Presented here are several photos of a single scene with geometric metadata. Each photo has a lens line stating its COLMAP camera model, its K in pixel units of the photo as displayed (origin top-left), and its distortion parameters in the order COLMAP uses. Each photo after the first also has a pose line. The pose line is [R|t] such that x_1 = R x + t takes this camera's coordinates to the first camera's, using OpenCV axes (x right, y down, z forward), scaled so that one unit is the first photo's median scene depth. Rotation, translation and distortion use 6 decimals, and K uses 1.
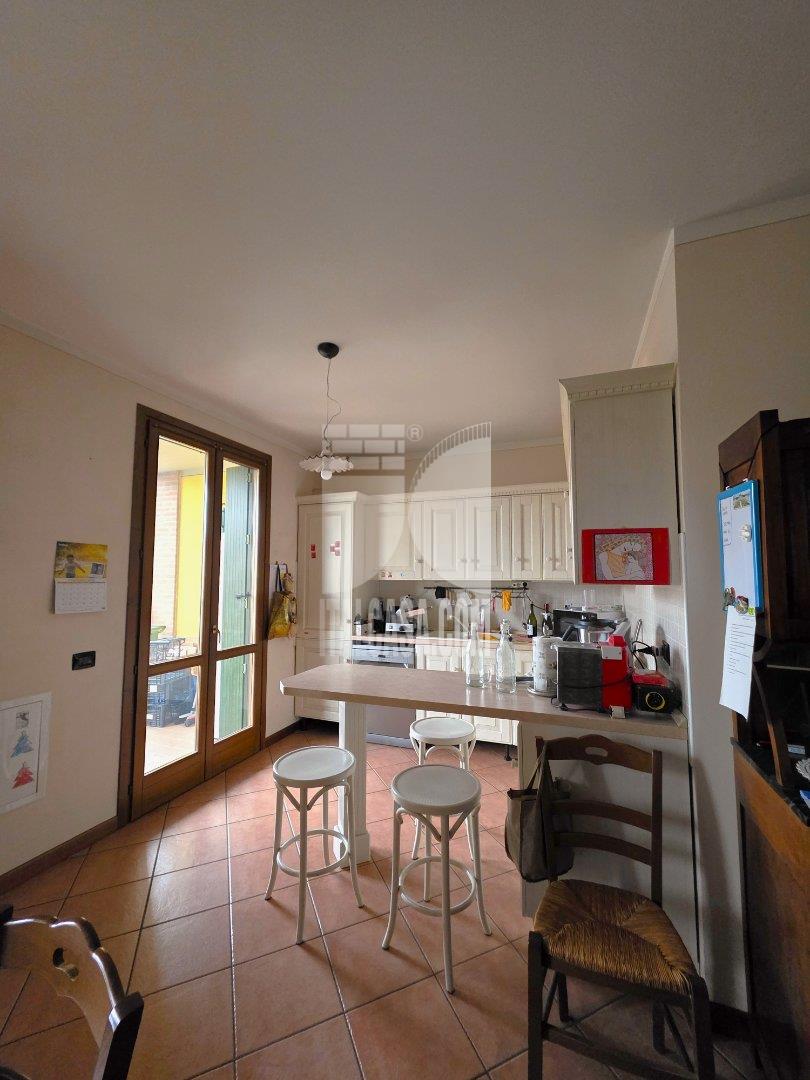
lens RADIAL K [[433.9, 0, 415.0], [0, 433.9, 543.4], [0, 0, 1]] dist [-0.001010, -0.000509]
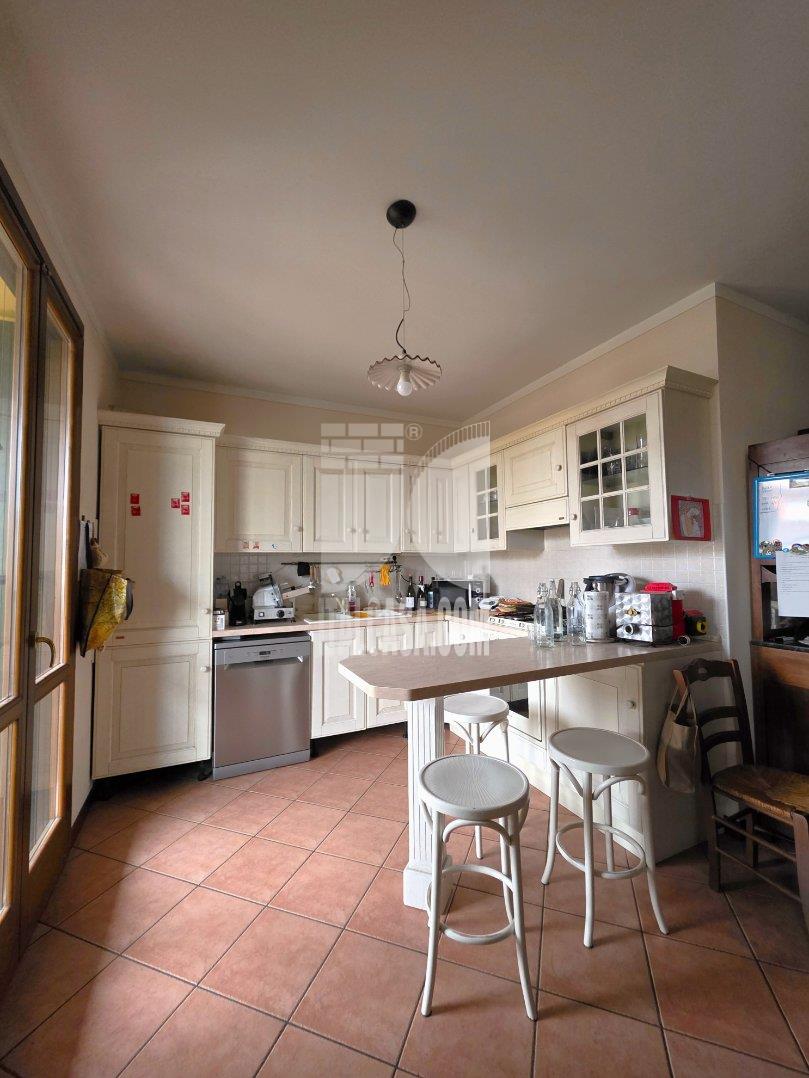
lens RADIAL K [[433.1, 0, 412.0], [0, 433.1, 542.8], [0, 0, 1]] dist [-0.001010, -0.000509]
pose [[0.689055, 0.029570, 0.724106, -0.428367], [-0.043840, 0.999038, 0.000920, 0.057310], [-0.723382, -0.032379, 0.689688, 0.298845]]
